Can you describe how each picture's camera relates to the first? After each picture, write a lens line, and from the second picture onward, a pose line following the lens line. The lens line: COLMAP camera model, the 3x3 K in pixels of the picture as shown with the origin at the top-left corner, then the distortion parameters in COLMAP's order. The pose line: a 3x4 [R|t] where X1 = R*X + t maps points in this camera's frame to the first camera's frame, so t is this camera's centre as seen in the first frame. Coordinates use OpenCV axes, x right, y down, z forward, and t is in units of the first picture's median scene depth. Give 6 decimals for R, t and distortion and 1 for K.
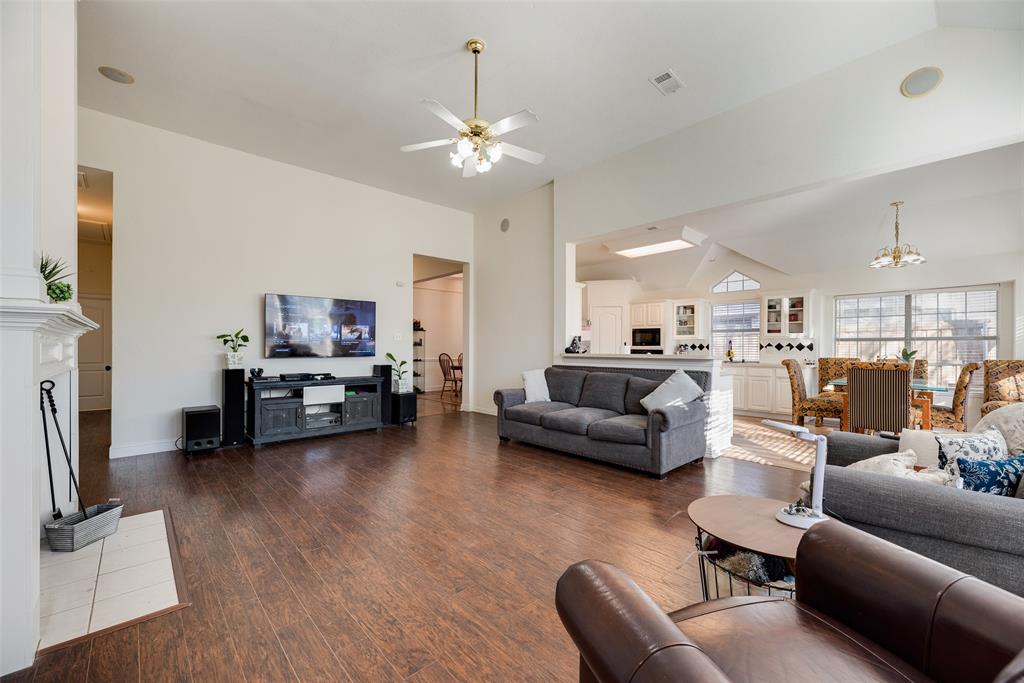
lens RADIAL K [[412.0, 0, 511.5], [0, 412.0, 346.6], [0, 0, 1]] dist [0.003665, -0.000276]
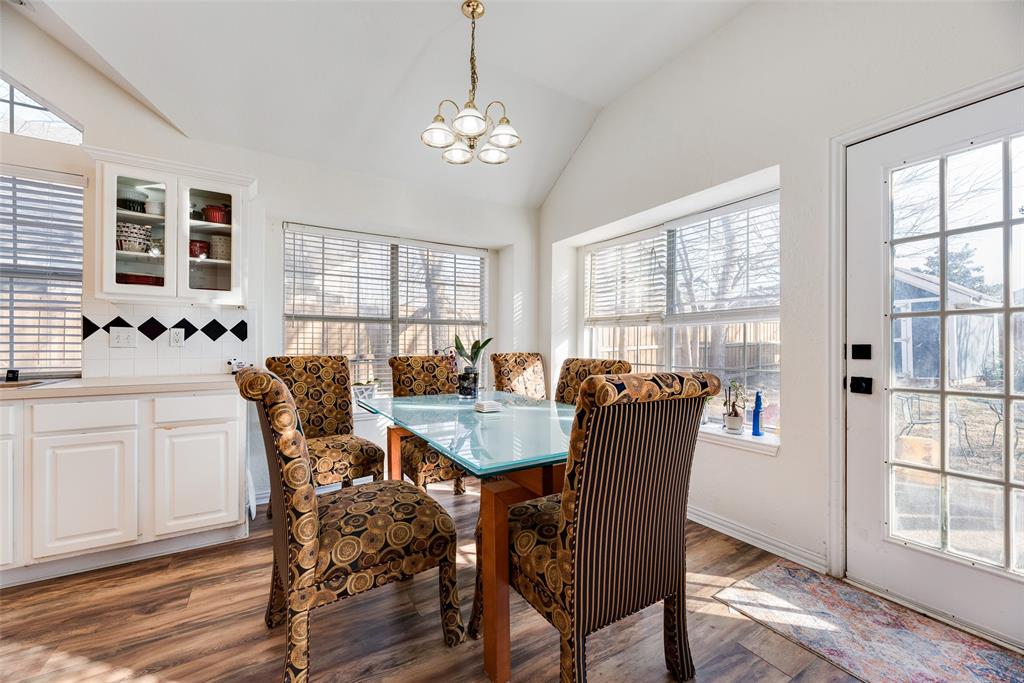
lens RADIAL K [[412.0, 0, 510.4], [0, 412.0, 344.5], [0, 0, 1]] dist [0.003665, -0.000276]
pose [[0.198539, -0.004995, 0.980080, 0.367333], [-0.005944, 0.999962, 0.006300, 0.009974], [-0.980075, -0.007076, 0.198502, 0.636355]]
